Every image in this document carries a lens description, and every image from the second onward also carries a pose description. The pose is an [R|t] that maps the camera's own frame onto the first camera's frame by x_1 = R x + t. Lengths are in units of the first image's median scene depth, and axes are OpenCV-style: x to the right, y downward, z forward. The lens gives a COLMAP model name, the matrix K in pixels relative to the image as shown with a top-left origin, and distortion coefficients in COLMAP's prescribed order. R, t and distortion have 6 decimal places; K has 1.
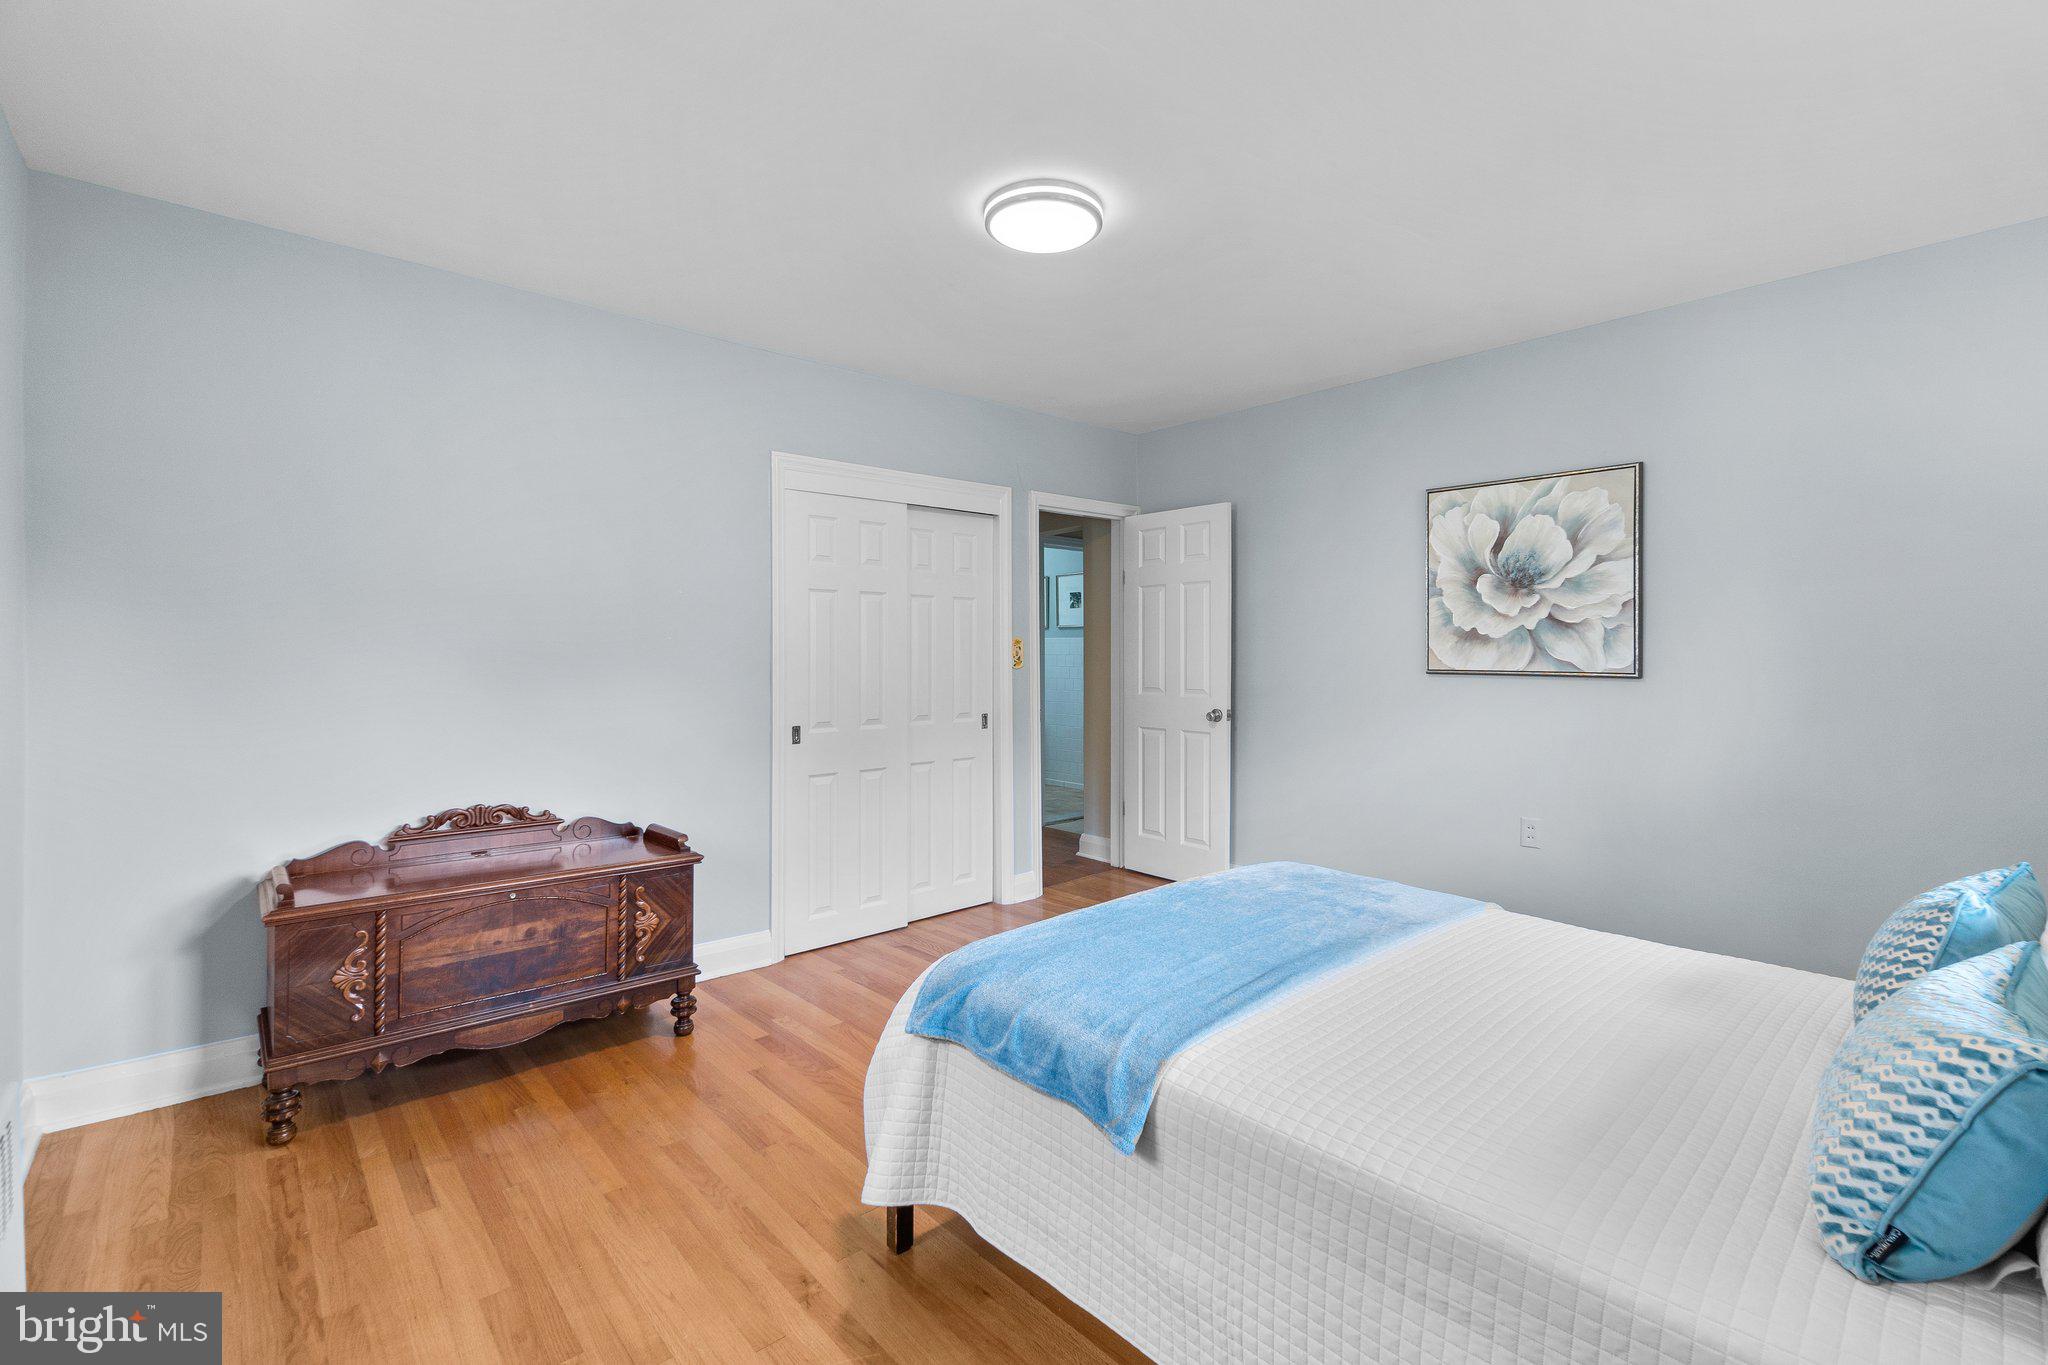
lens RADIAL K [[888.3, 0, 1019.7], [0, 888.3, 666.8], [0, 0, 1]] dist [-0.006844, 0.001513]
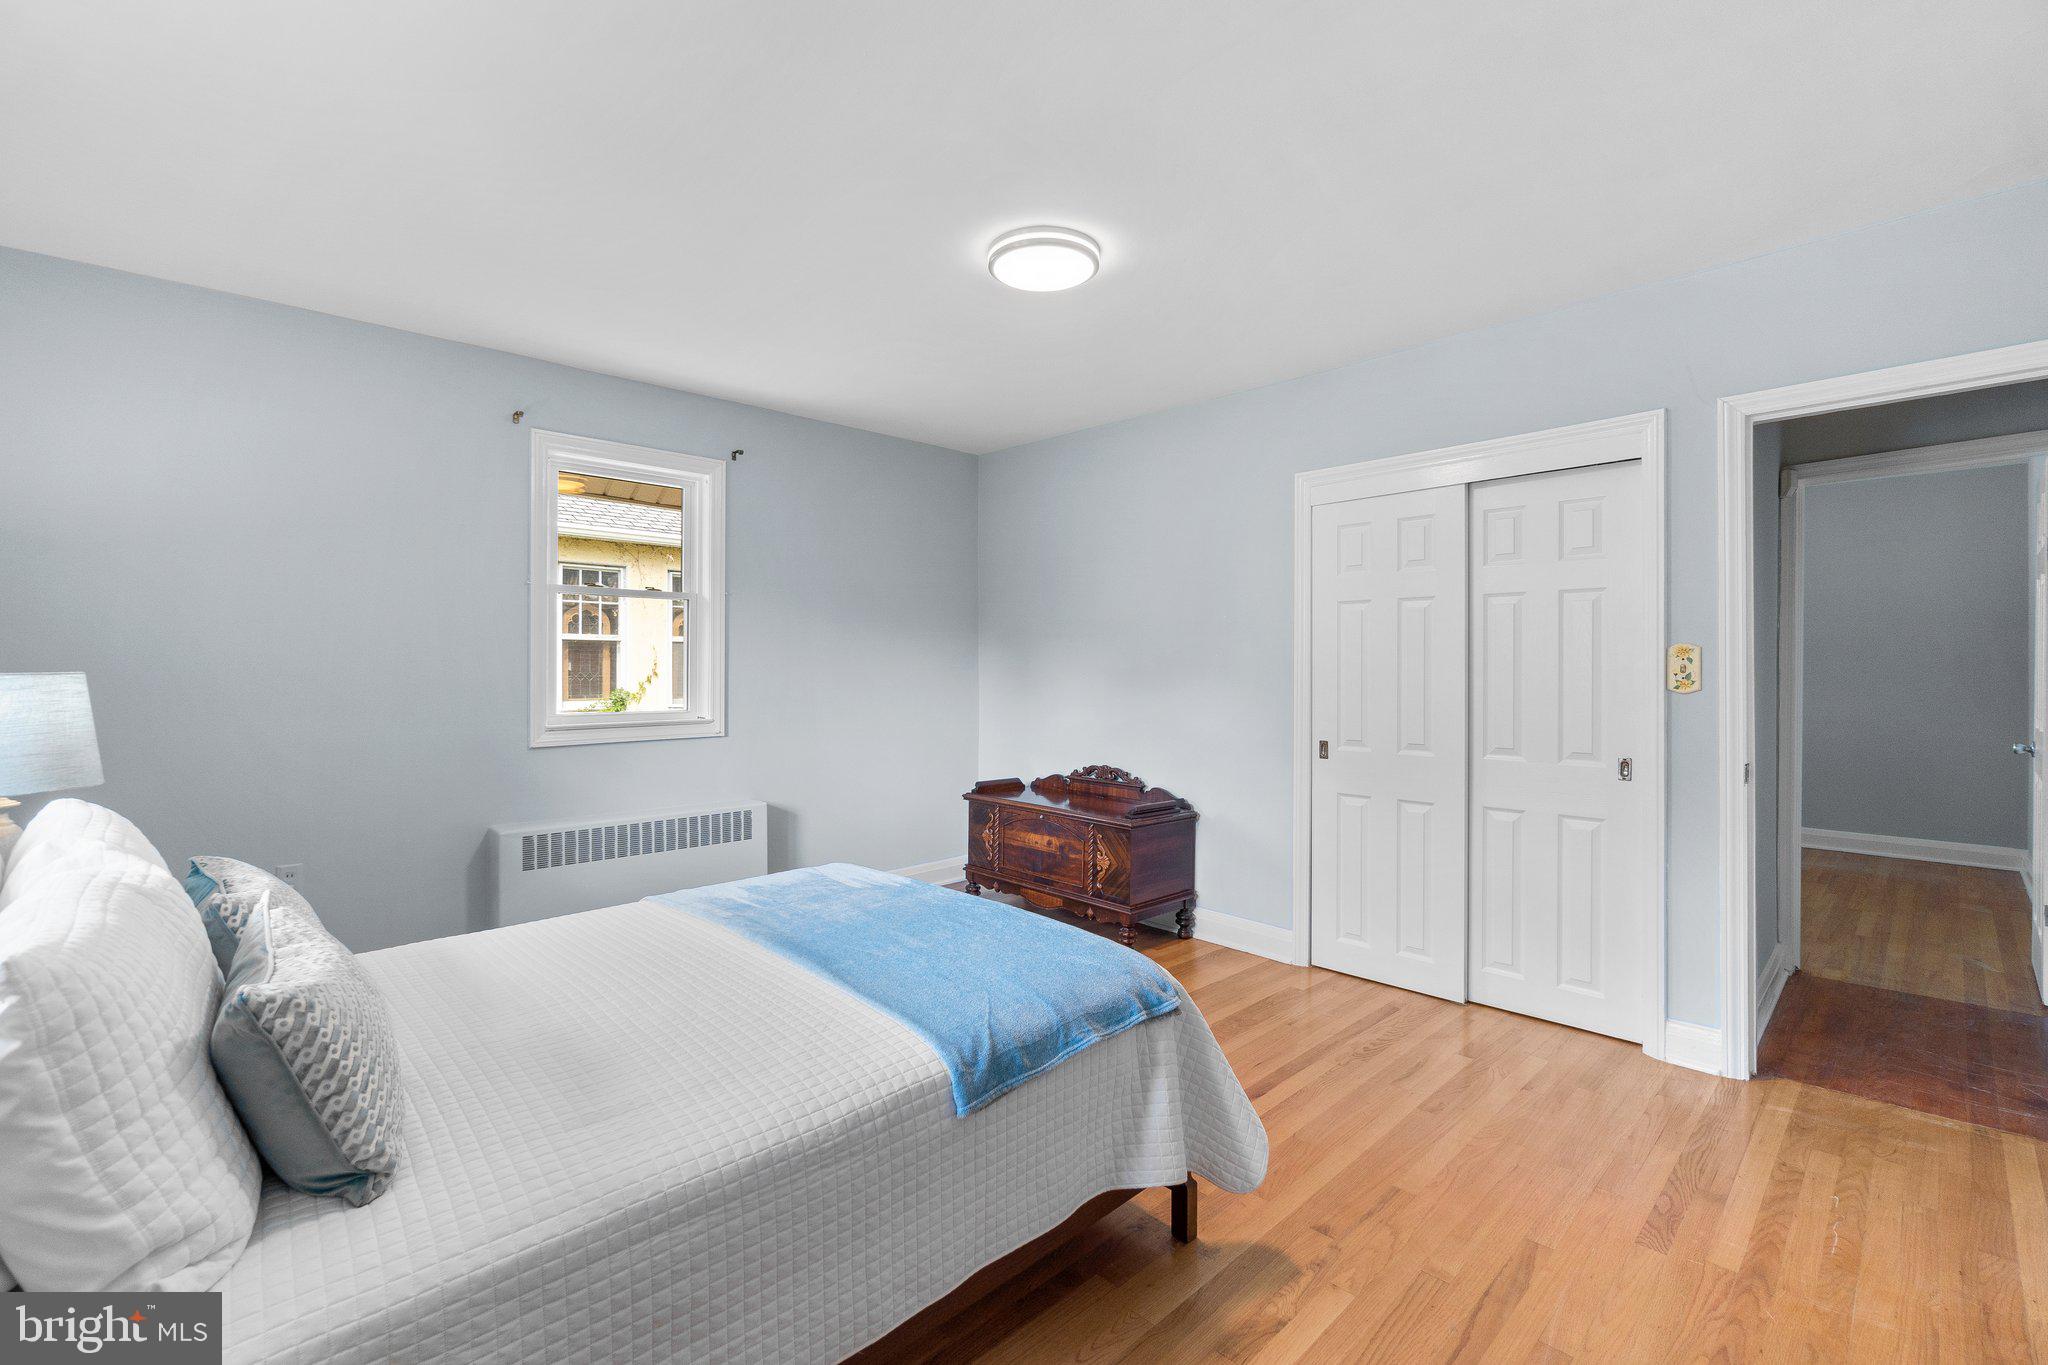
lens RADIAL K [[888.3, 0, 1022.1], [0, 888.3, 675.0], [0, 0, 1]] dist [-0.006844, 0.001513]
pose [[0.038269, 0.011914, -0.999196, 0.762048], [-0.011206, 0.999871, 0.011492, -0.015606], [0.999205, 0.010758, 0.038397, 0.644110]]
